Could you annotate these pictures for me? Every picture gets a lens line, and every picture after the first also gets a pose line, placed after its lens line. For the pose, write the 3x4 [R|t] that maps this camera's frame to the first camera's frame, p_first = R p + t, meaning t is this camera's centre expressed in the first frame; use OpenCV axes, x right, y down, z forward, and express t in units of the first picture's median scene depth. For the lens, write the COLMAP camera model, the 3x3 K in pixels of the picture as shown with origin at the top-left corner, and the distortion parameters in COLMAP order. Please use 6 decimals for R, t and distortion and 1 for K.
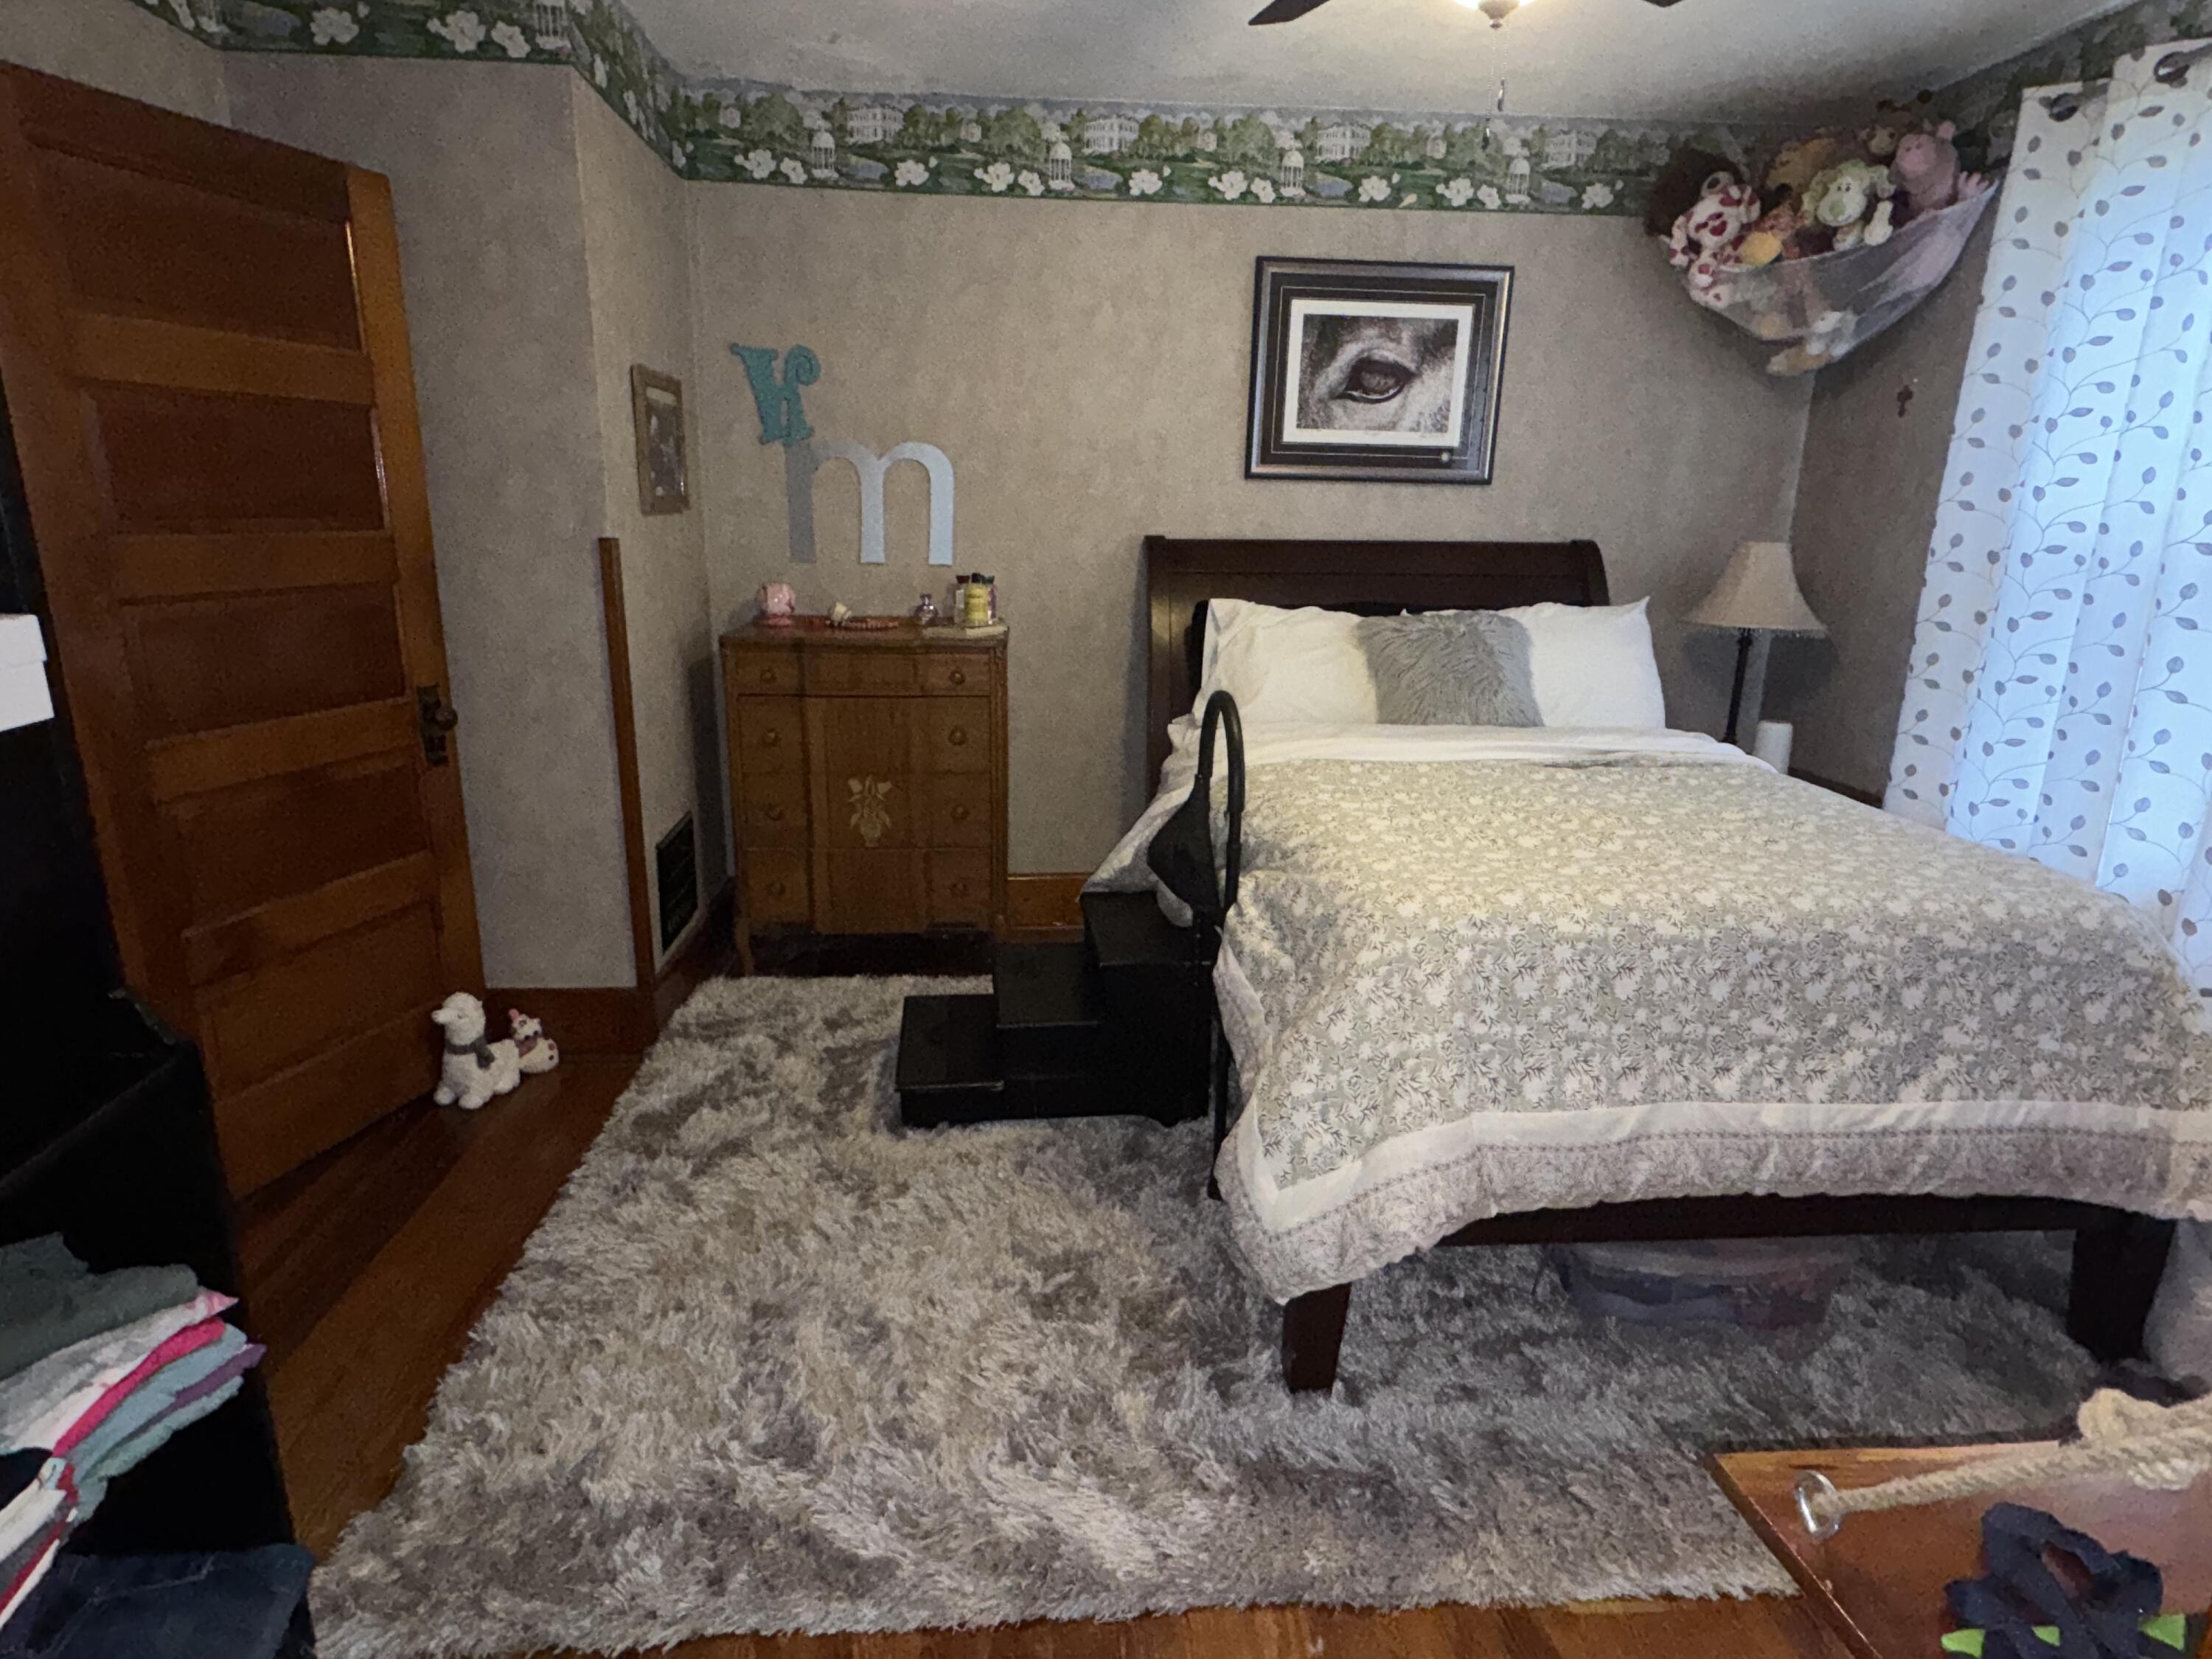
lens RADIAL K [[1207.8, 0, 1098.6], [0, 1207.8, 829.1], [0, 0, 1]] dist [-0.003413, 0.000479]
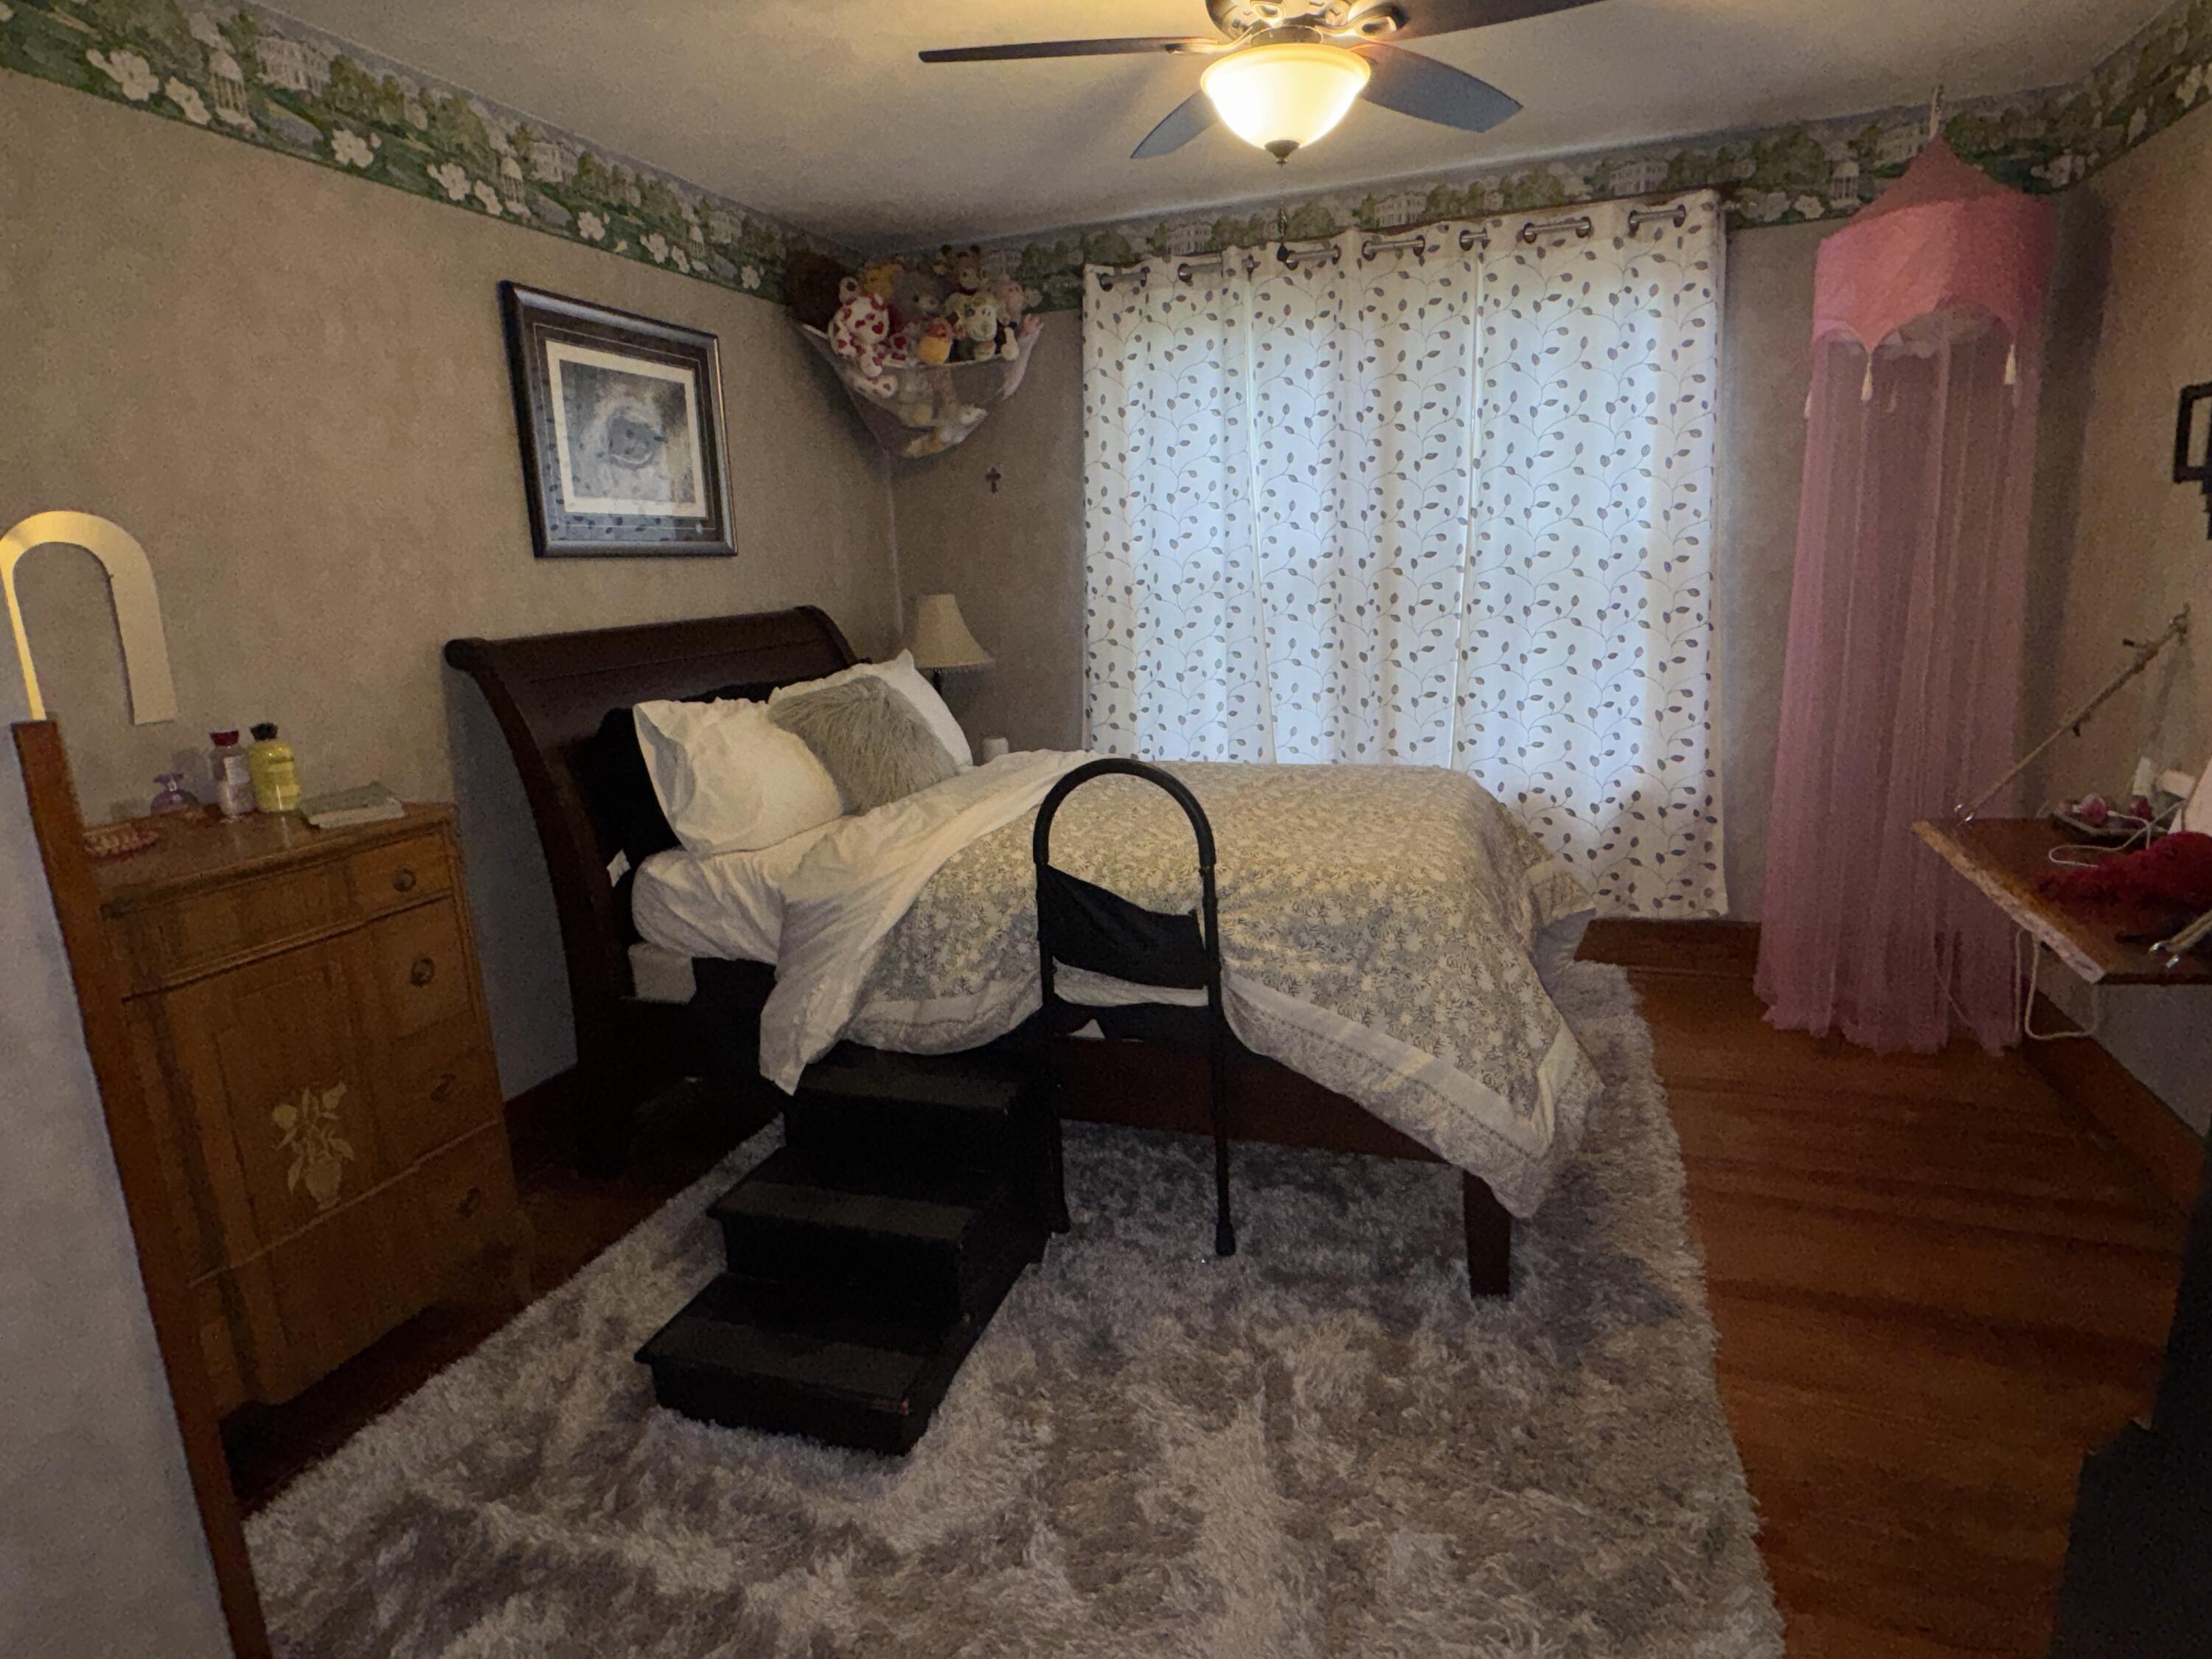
lens RADIAL K [[1207.8, 0, 1099.9], [0, 1207.8, 826.5], [0, 0, 1]] dist [-0.003413, 0.000479]
pose [[0.400068, -0.229014, 0.887411, -0.498527], [0.287638, 0.950728, 0.115679, -0.115682], [-0.870178, 0.208973, 0.446229, 0.387820]]
